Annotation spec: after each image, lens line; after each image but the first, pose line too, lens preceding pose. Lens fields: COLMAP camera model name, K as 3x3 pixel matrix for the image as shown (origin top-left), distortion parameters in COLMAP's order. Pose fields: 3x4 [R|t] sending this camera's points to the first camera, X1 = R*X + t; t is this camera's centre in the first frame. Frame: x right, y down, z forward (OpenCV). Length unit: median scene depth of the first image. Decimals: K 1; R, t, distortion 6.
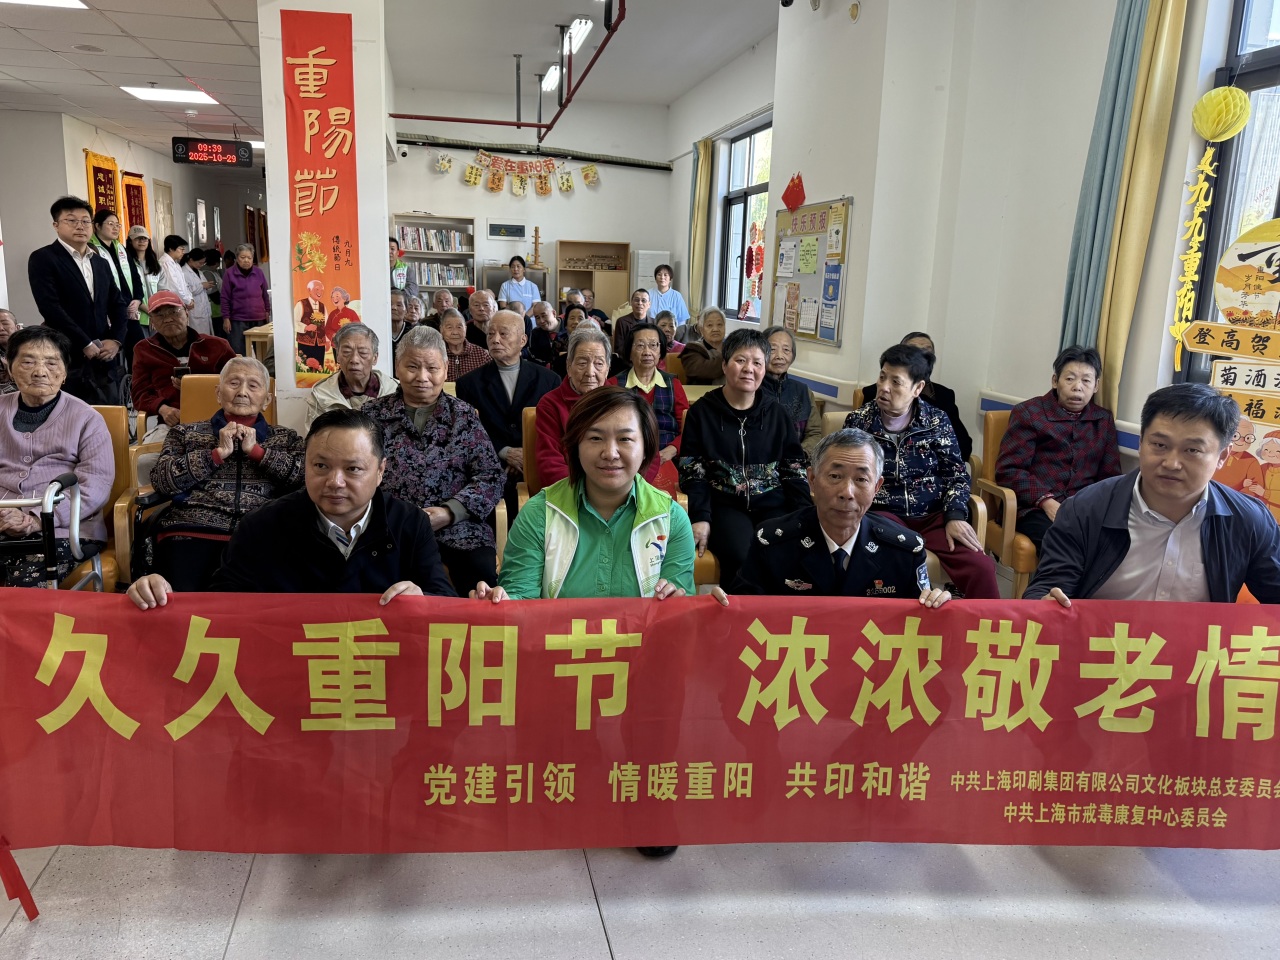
lens RADIAL K [[1028.2, 0, 644.0], [0, 1028.2, 502.3], [0, 0, 1]] dist [0.045269, -0.085615]
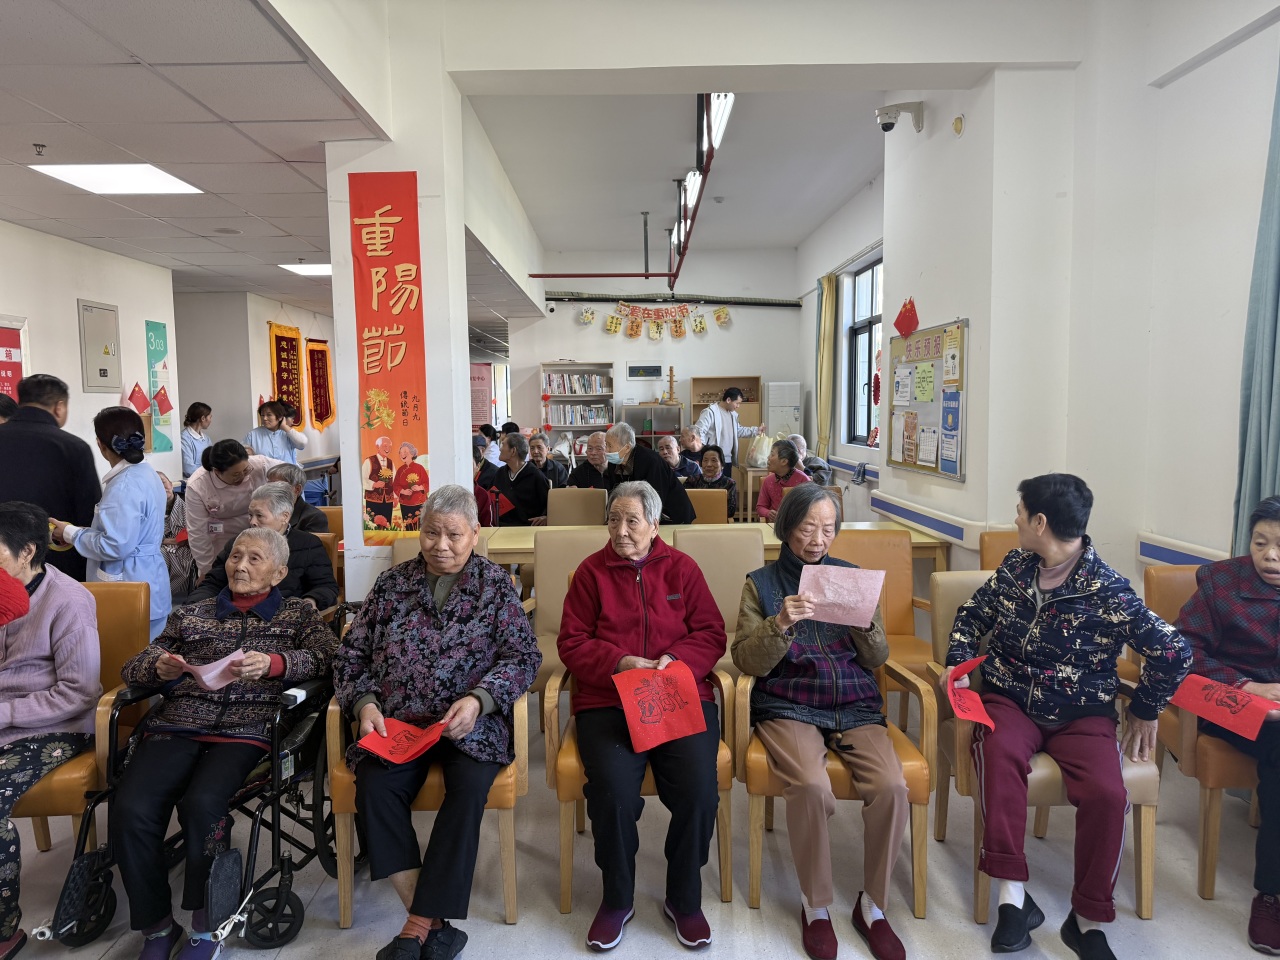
lens RADIAL K [[918.0, 0, 634.1], [0, 918.0, 491.1], [0, 0, 1]] dist [0.043891, -0.069576]
pose [[0.981073, -0.028270, -0.191562, 0.061948], [0.004477, 0.992333, -0.123516, -0.043501], [0.193585, 0.120320, 0.973678, 0.162002]]
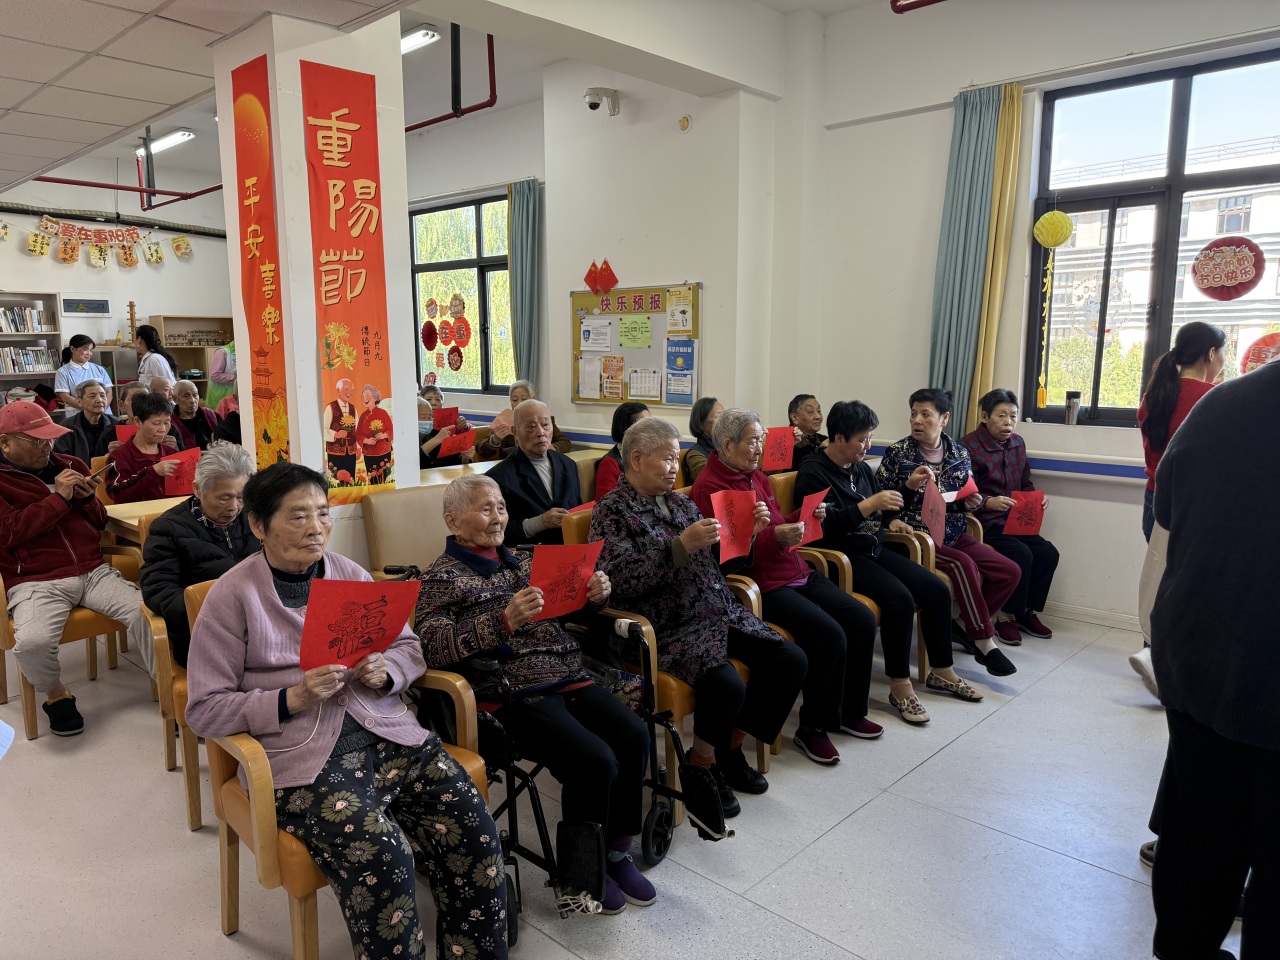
lens RADIAL K [[918.0, 0, 650.4], [0, 918.0, 488.4], [0, 0, 1]] dist [0.043891, -0.069576]
pose [[0.816215, -0.120089, 0.565129, -0.432636], [0.150002, 0.988664, -0.006557, -0.065581], [-0.557936, 0.090122, 0.824976, 0.193414]]
